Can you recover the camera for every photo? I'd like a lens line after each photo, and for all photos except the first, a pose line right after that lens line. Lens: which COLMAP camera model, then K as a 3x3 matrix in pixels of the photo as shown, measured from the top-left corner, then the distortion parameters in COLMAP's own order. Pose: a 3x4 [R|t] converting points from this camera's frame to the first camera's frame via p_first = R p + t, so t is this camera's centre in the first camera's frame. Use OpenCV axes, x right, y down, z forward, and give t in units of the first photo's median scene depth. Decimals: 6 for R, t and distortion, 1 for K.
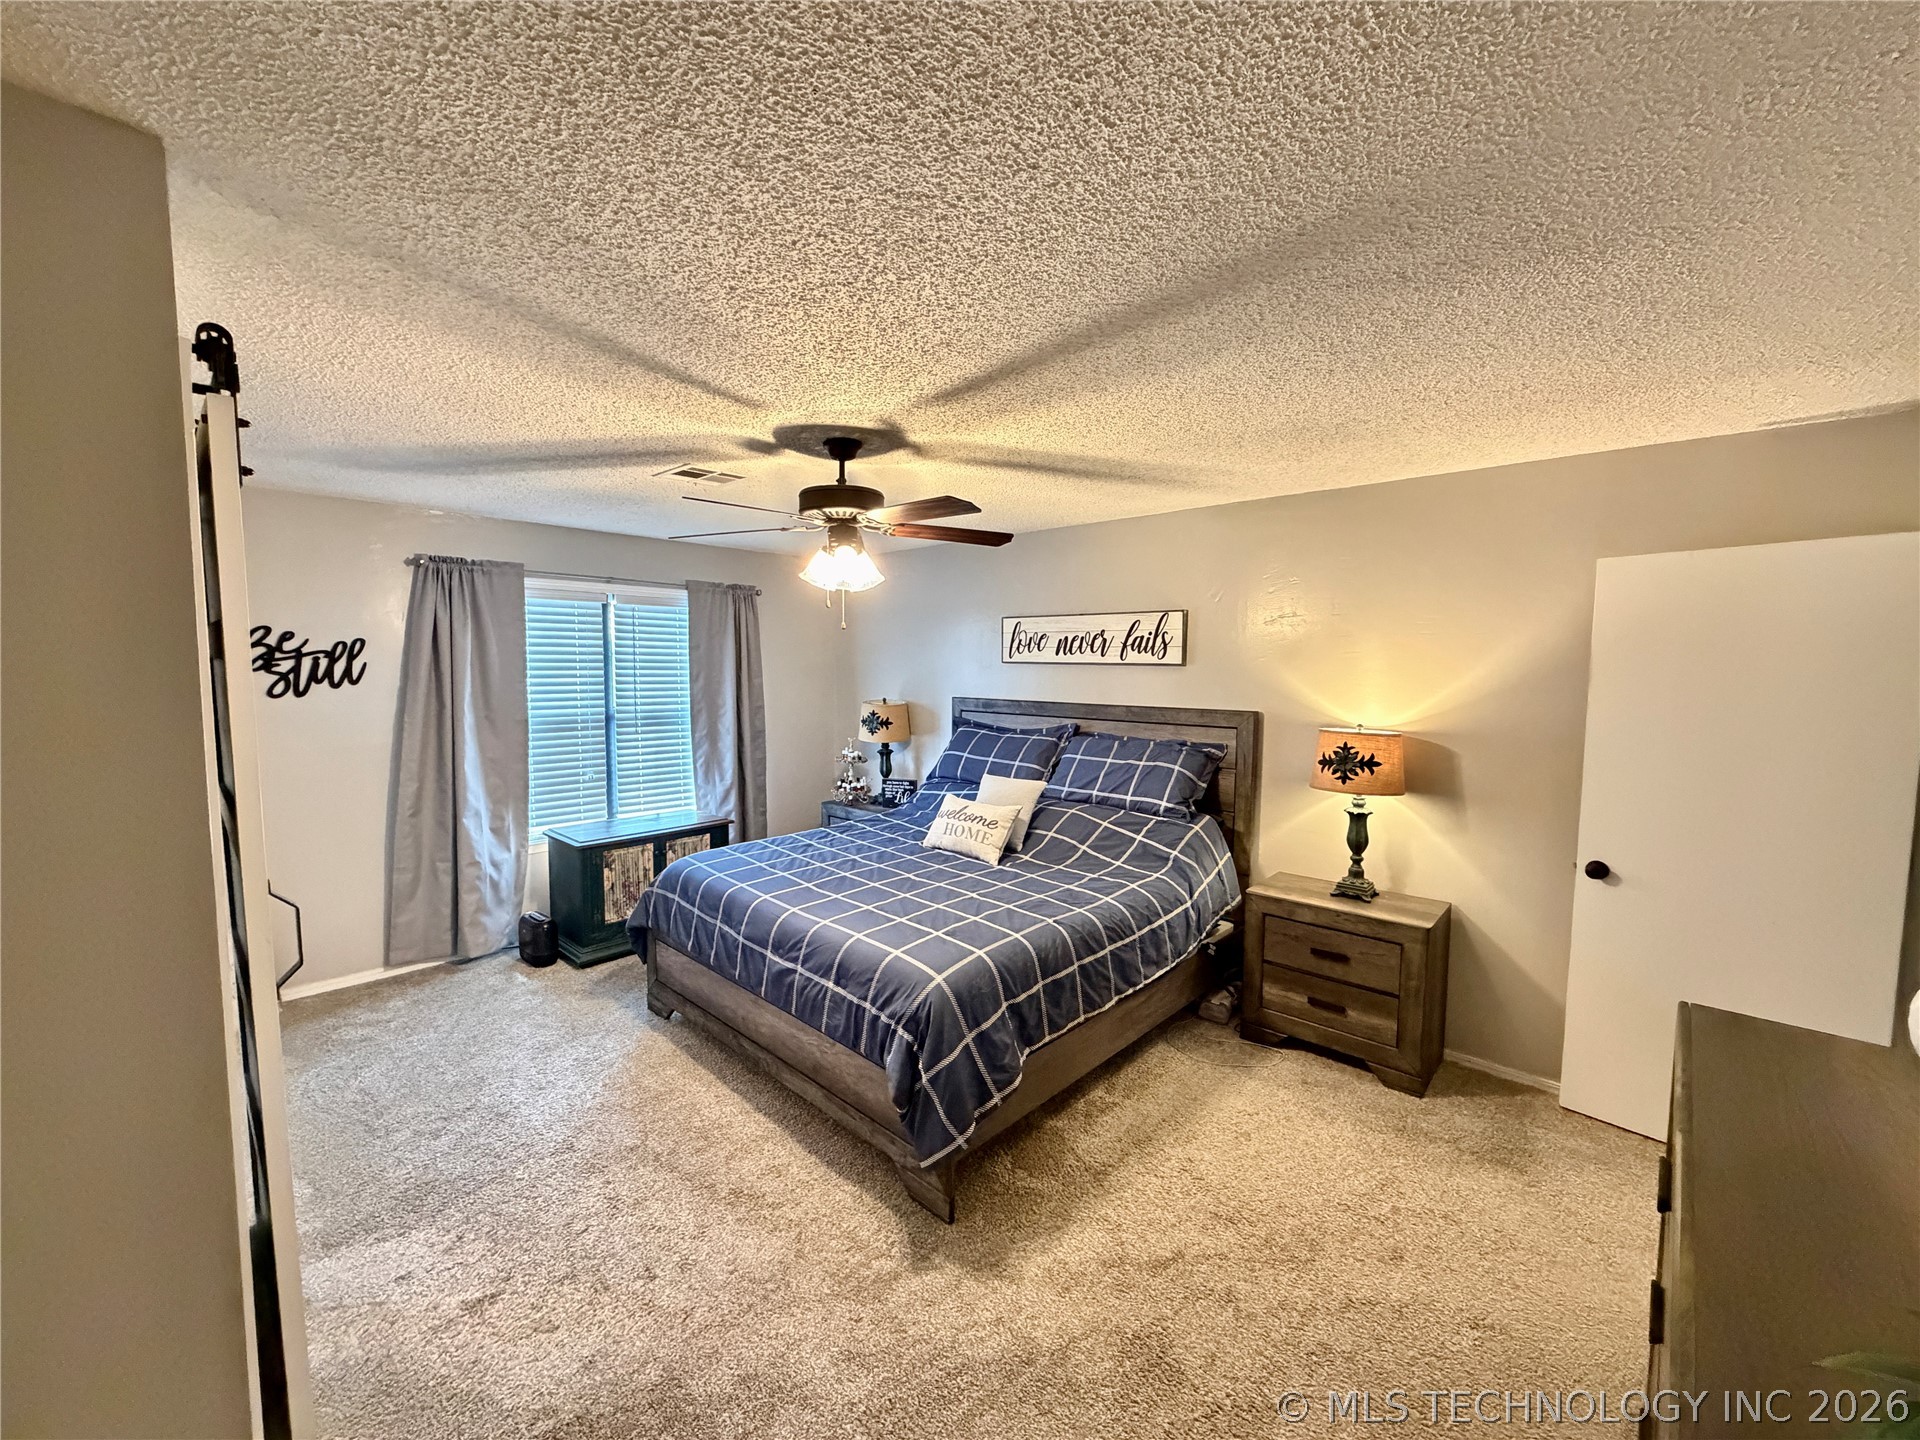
lens RADIAL K [[763.6, 0, 953.2], [0, 763.6, 720.9], [0, 0, 1]] dist [-0.001938, 0.000217]
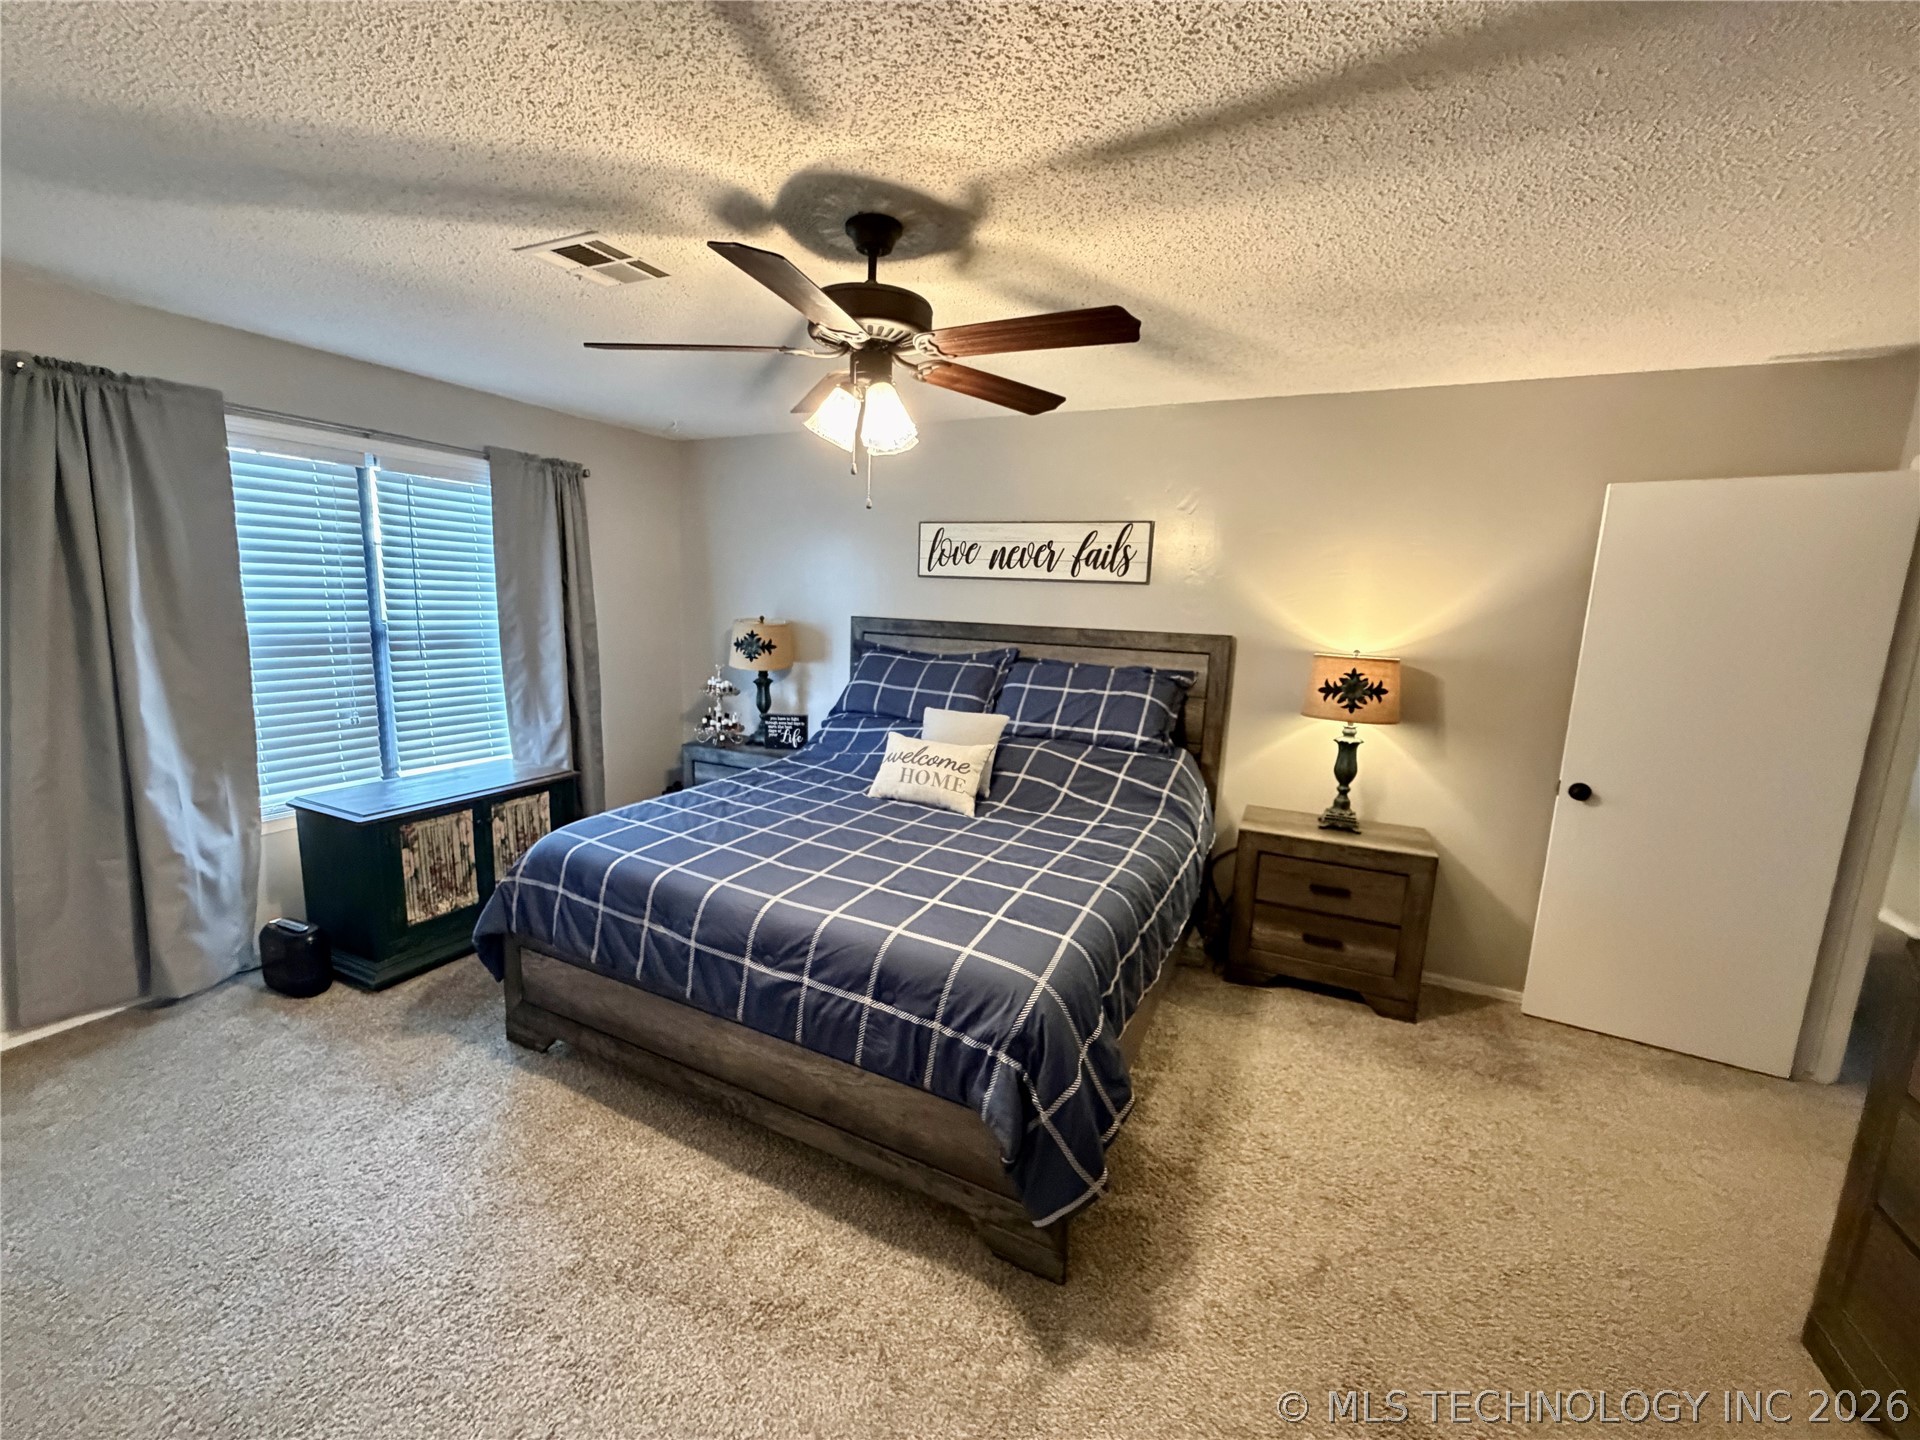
lens RADIAL K [[765.7, 0, 953.1], [0, 765.7, 720.9], [0, 0, 1]] dist [-0.000679, -0.000125]
pose [[0.952997, -0.022062, 0.302174, -0.213416], [-0.006476, 0.995634, 0.093114, 0.006346], [-0.302909, -0.090694, 0.948694, 0.215428]]
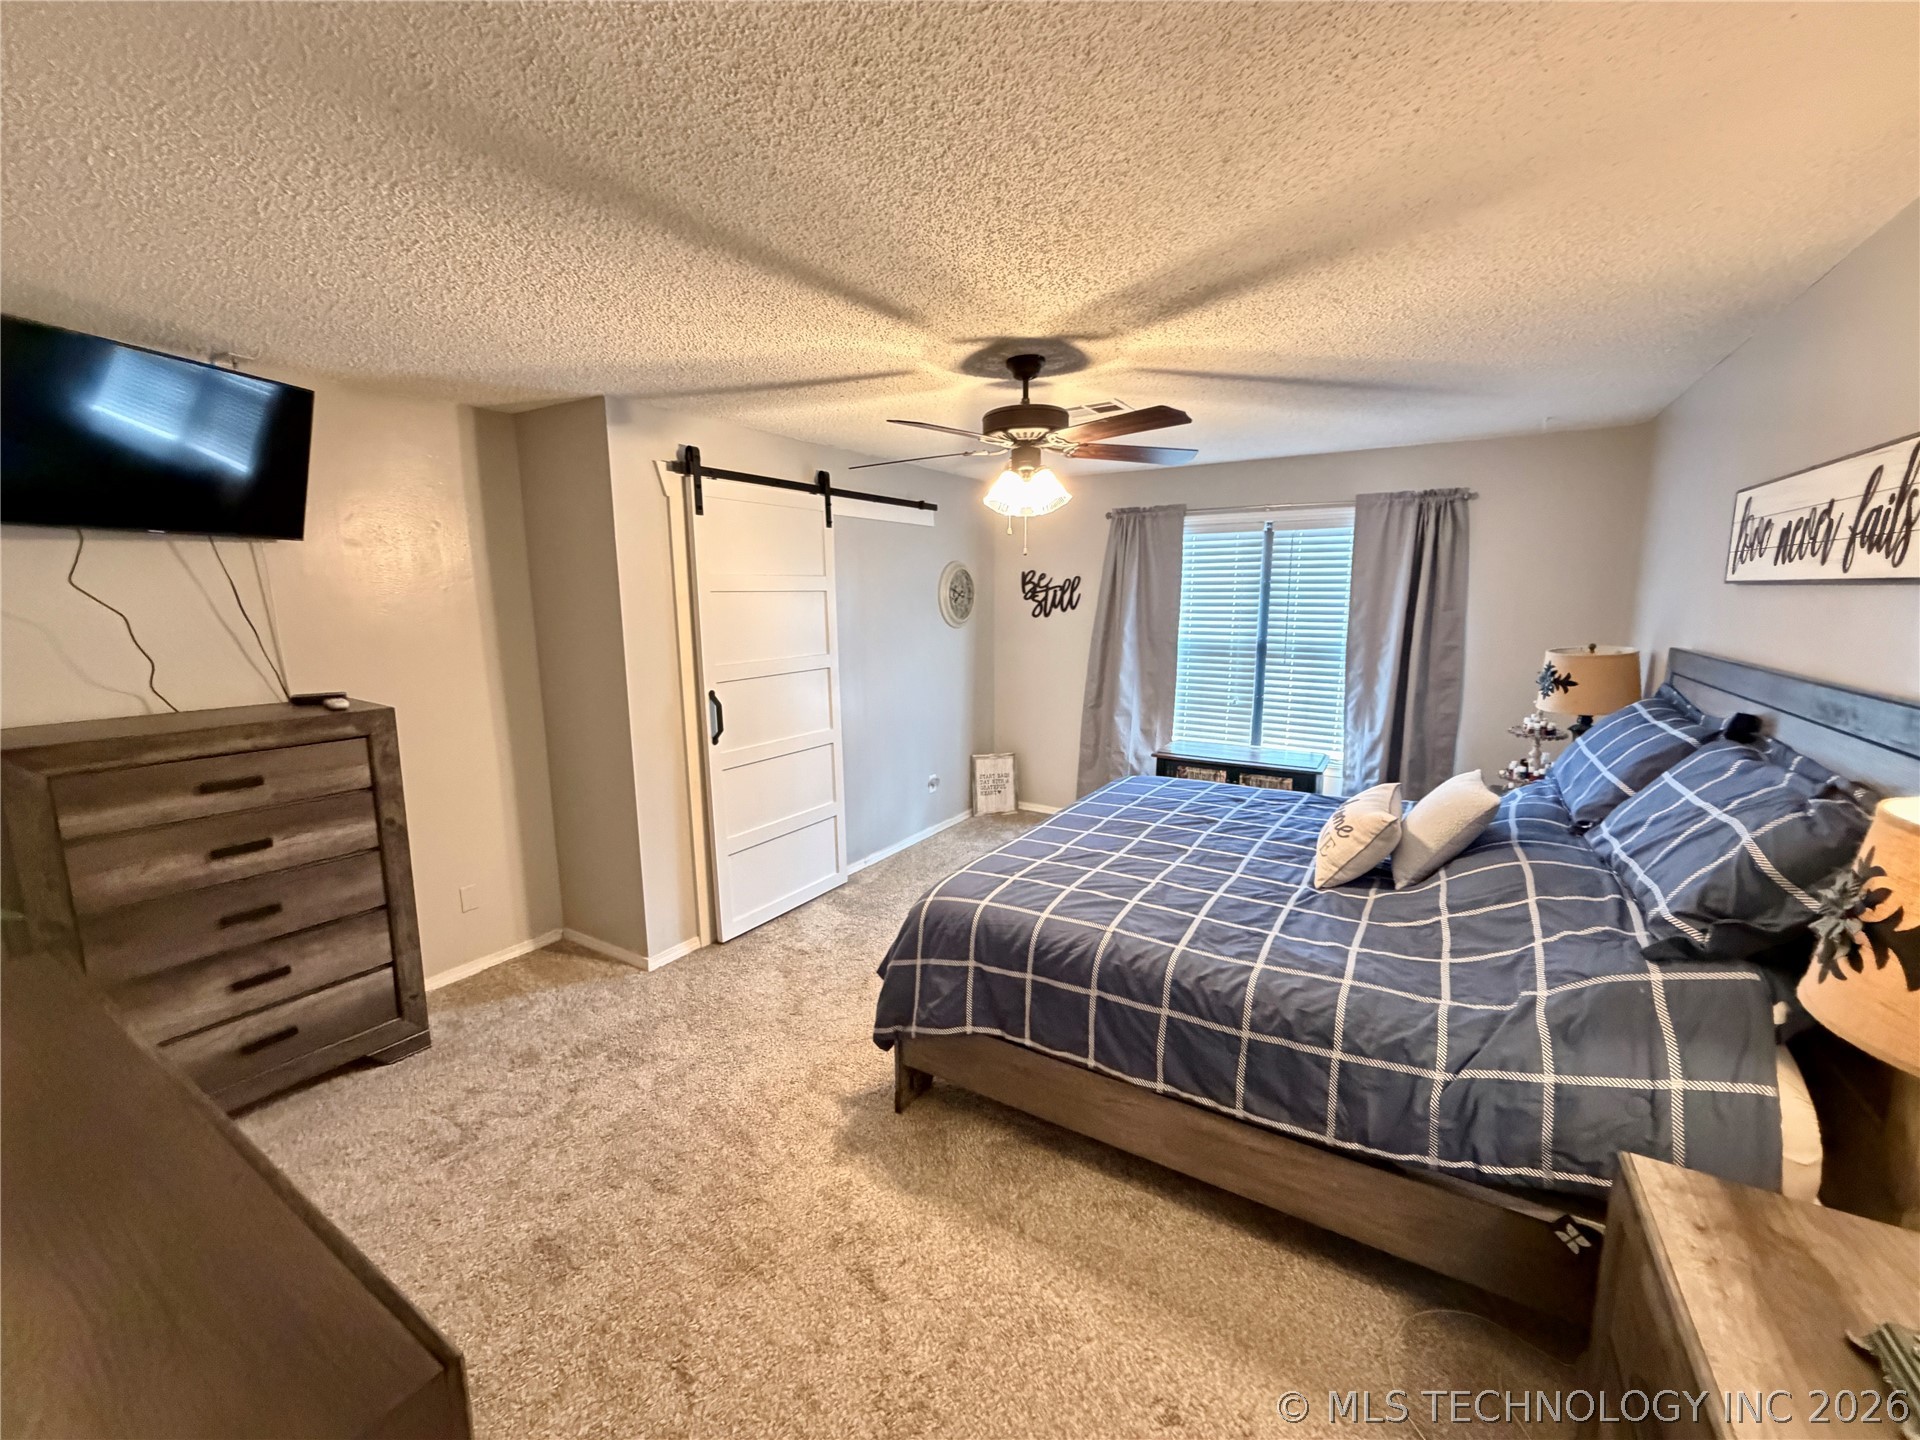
lens RADIAL K [[763.6, 0, 953.2], [0, 763.6, 720.9], [0, 0, 1]] dist [-0.001938, 0.000217]
pose [[0.199589, 0.152694, -0.967909, 0.619297], [-0.067294, 0.987588, 0.141922, -0.031069], [0.977566, 0.036808, 0.207387, 0.527775]]
